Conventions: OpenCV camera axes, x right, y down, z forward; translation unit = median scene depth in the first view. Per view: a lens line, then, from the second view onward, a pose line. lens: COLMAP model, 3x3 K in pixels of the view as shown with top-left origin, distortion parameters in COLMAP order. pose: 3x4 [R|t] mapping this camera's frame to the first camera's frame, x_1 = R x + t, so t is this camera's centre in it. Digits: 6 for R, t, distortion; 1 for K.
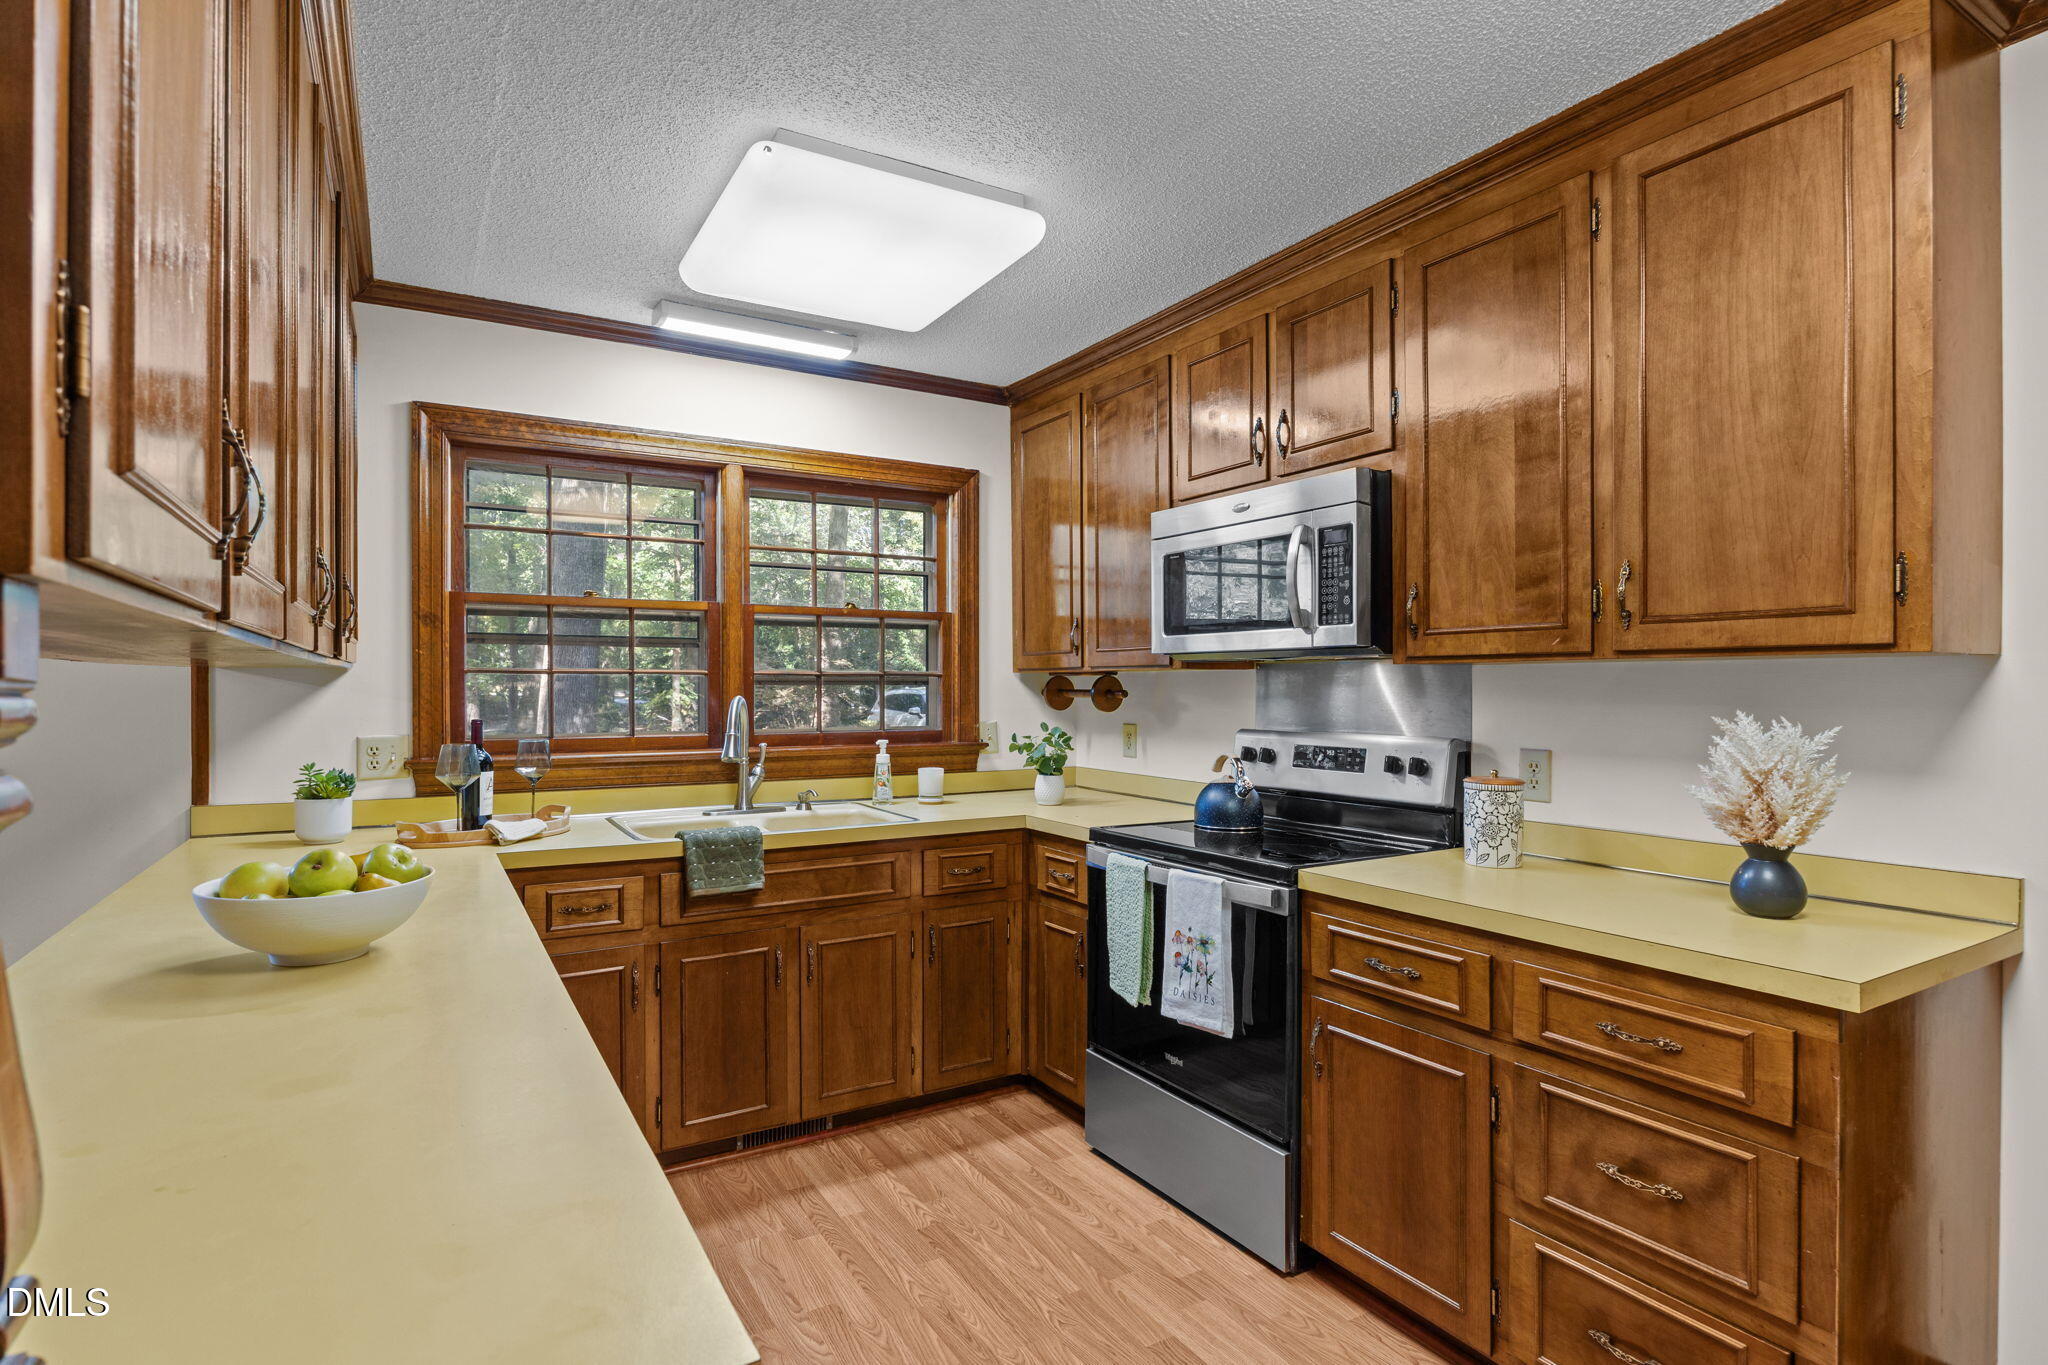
lens RADIAL K [[1030.5, 0, 1024.7], [0, 1030.5, 684.6], [0, 0, 1]] dist [-0.020052, 0.000151]
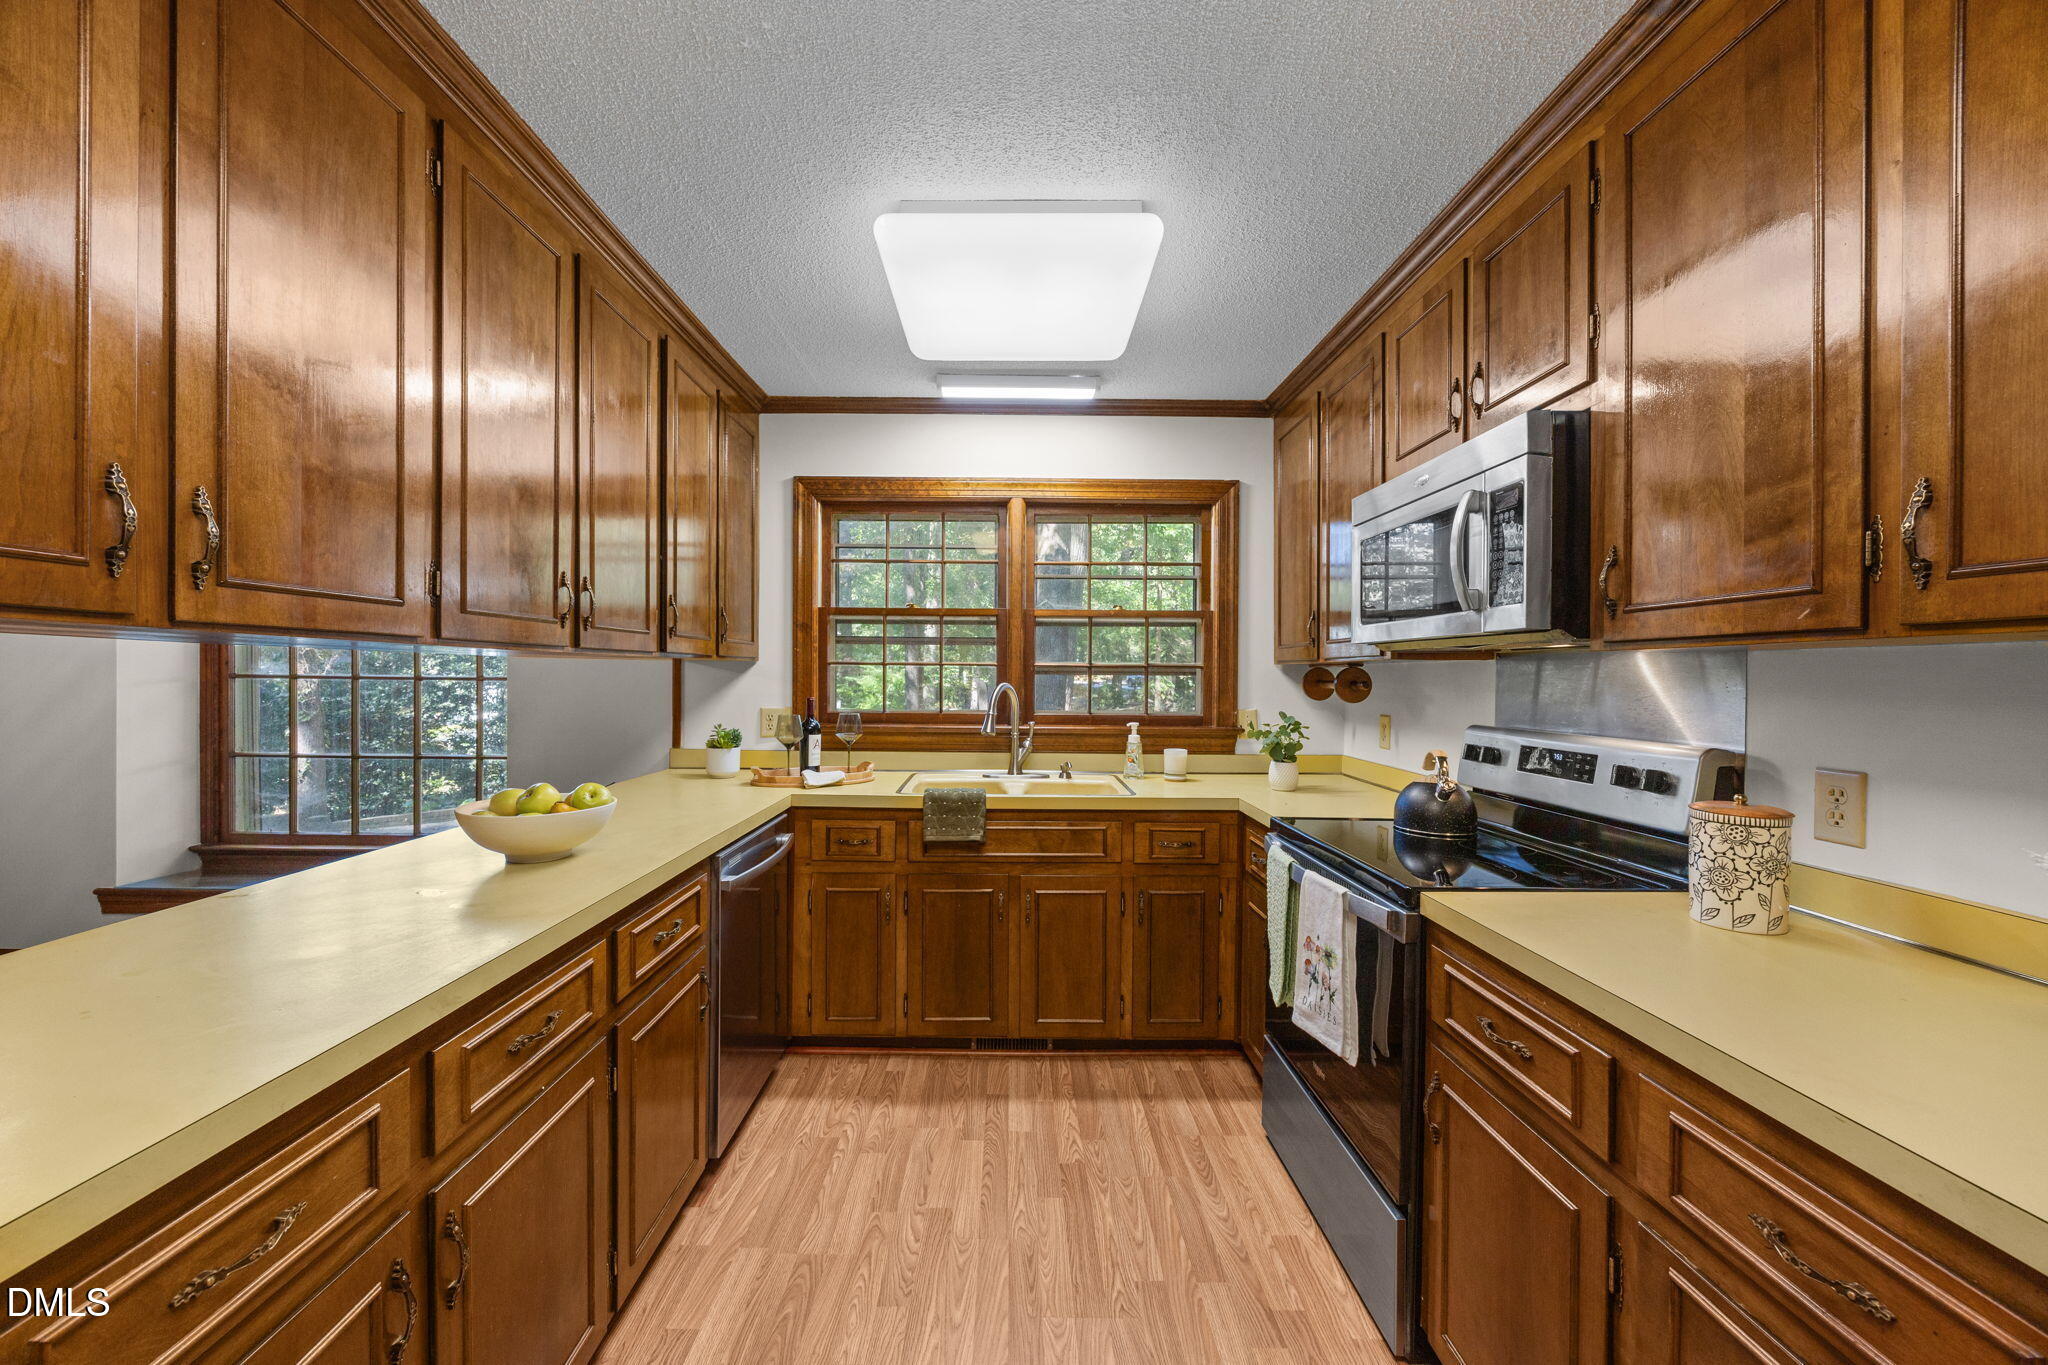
lens RADIAL K [[786.3, 0, 1020.0], [0, 786.3, 679.4], [0, 0, 1]] dist [-0.008702, 0.000627]
pose [[0.855197, 0.008697, -0.518229, 0.268818], [-0.006718, 0.999961, 0.005694, 0.001302], [0.518259, -0.001388, 0.855223, 0.228067]]
